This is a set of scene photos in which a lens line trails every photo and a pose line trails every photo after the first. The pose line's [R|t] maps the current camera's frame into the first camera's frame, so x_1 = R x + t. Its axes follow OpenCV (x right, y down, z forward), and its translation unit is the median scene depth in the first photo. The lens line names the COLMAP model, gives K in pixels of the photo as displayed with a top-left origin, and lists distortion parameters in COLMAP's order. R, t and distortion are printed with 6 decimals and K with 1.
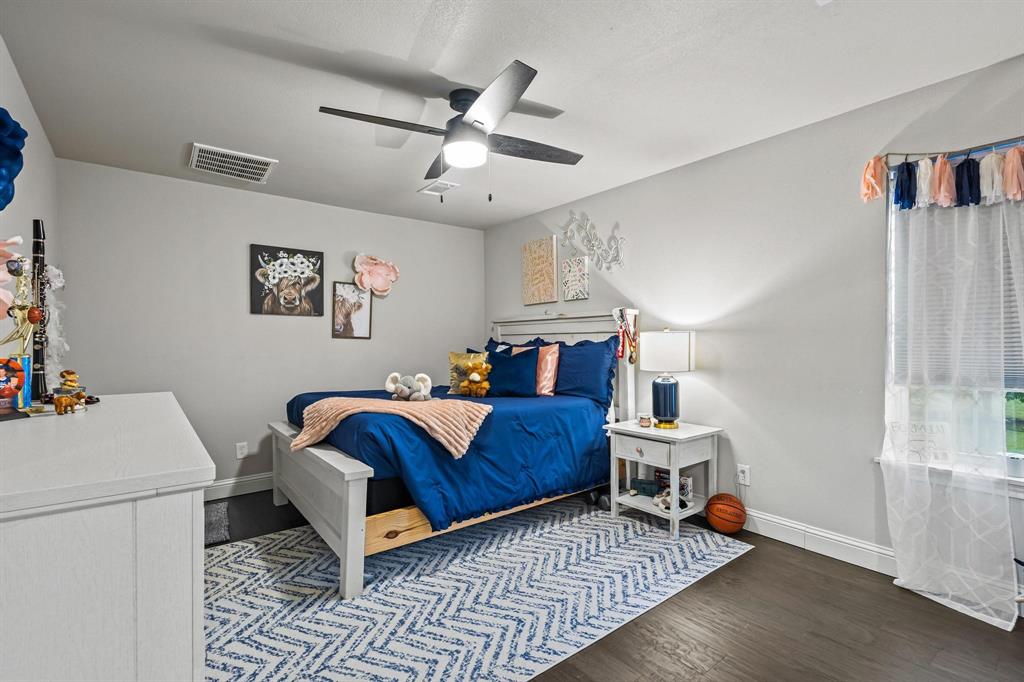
lens RADIAL K [[467.8, 0, 514.6], [0, 467.8, 343.0], [0, 0, 1]] dist [-0.000154, -0.000989]
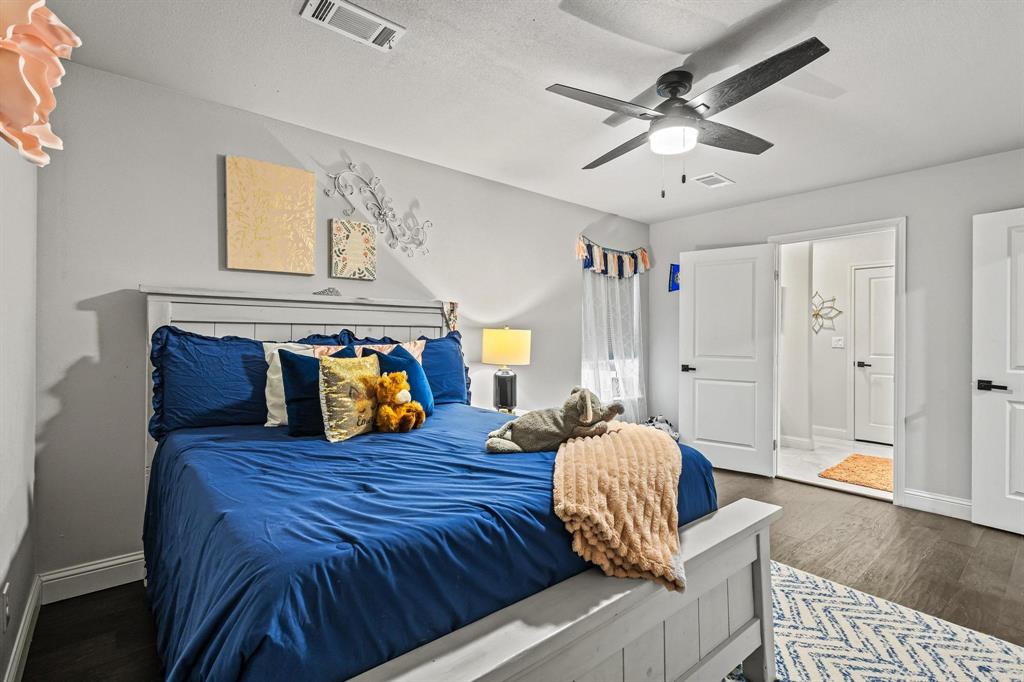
lens RADIAL K [[467.8, 0, 514.6], [0, 467.8, 343.0], [0, 0, 1]] dist [-0.000154, -0.000989]
pose [[-0.020661, -0.005144, 0.999773, -0.751199], [0.000391, 0.999987, 0.005153, 0.001354], [-0.999786, 0.000497, -0.020659, 0.974941]]
